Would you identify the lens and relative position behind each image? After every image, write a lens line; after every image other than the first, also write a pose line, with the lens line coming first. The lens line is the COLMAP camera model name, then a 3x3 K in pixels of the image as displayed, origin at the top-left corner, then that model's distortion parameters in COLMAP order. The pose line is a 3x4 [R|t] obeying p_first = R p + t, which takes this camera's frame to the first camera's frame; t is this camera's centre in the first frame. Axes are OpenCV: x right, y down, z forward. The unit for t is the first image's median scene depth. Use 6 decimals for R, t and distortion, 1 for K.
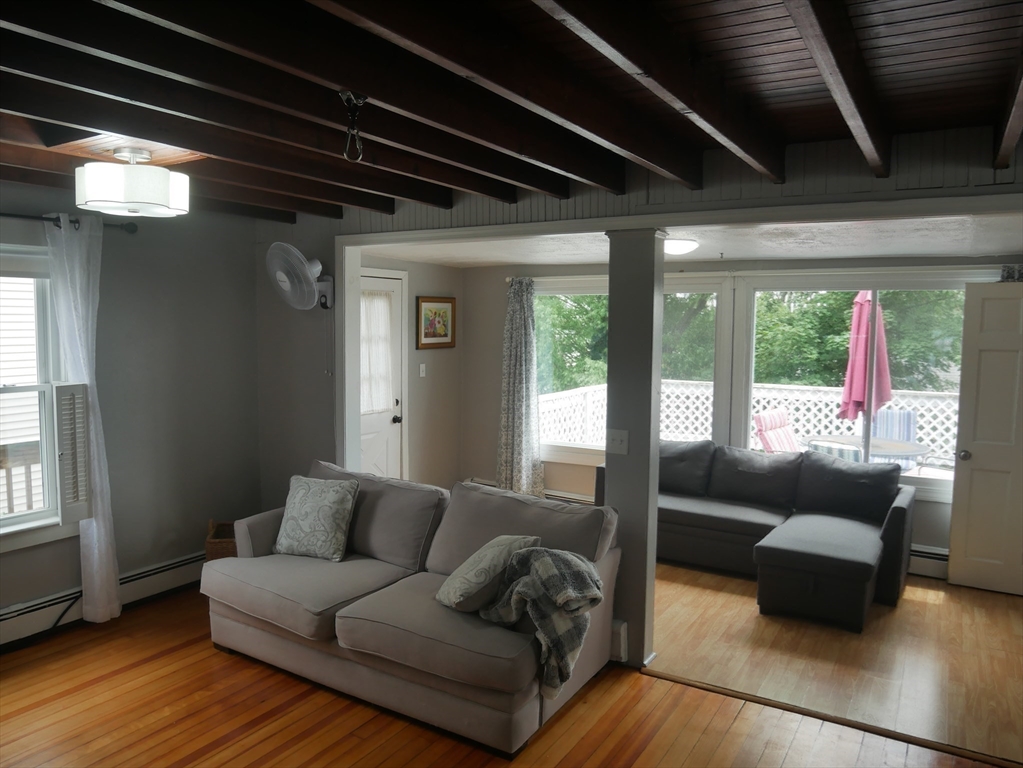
lens RADIAL K [[728.6, 0, 508.1], [0, 728.6, 387.2], [0, 0, 1]] dist [-0.057221, -0.001277]
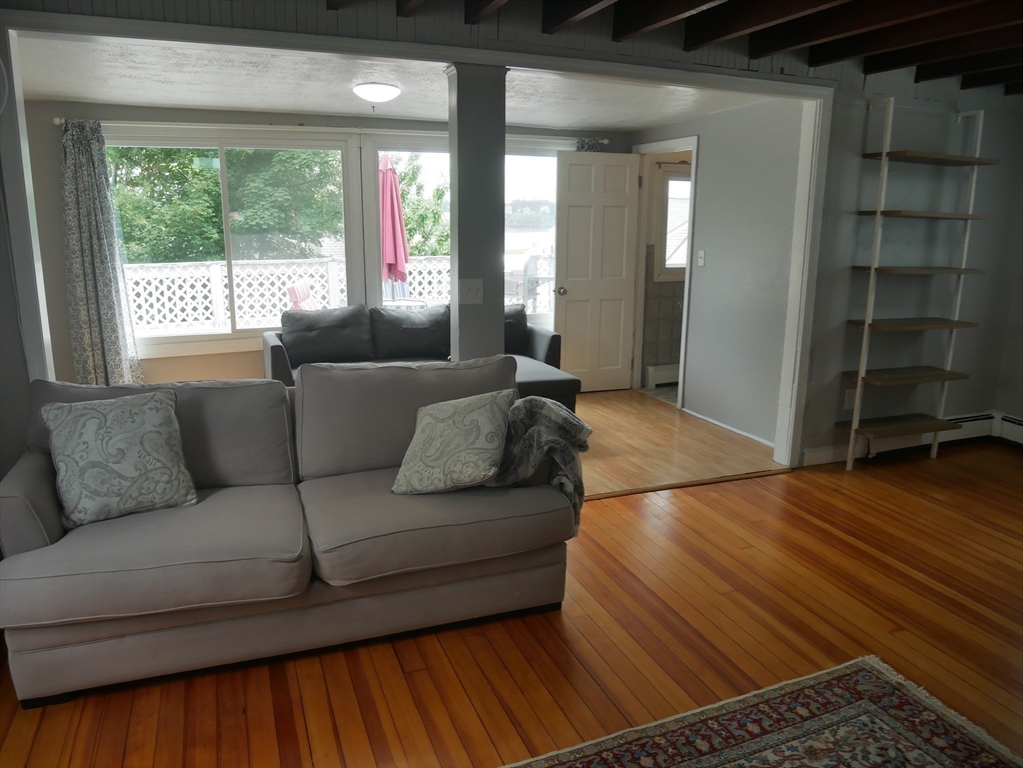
lens RADIAL K [[728.6, 0, 508.2], [0, 728.6, 381.6], [0, 0, 1]] dist [-0.057221, -0.001277]
pose [[0.613519, -0.180414, 0.768795, -0.520935], [0.066294, 0.981883, 0.177515, 0.021139], [-0.786892, -0.057942, 0.614364, 0.319825]]
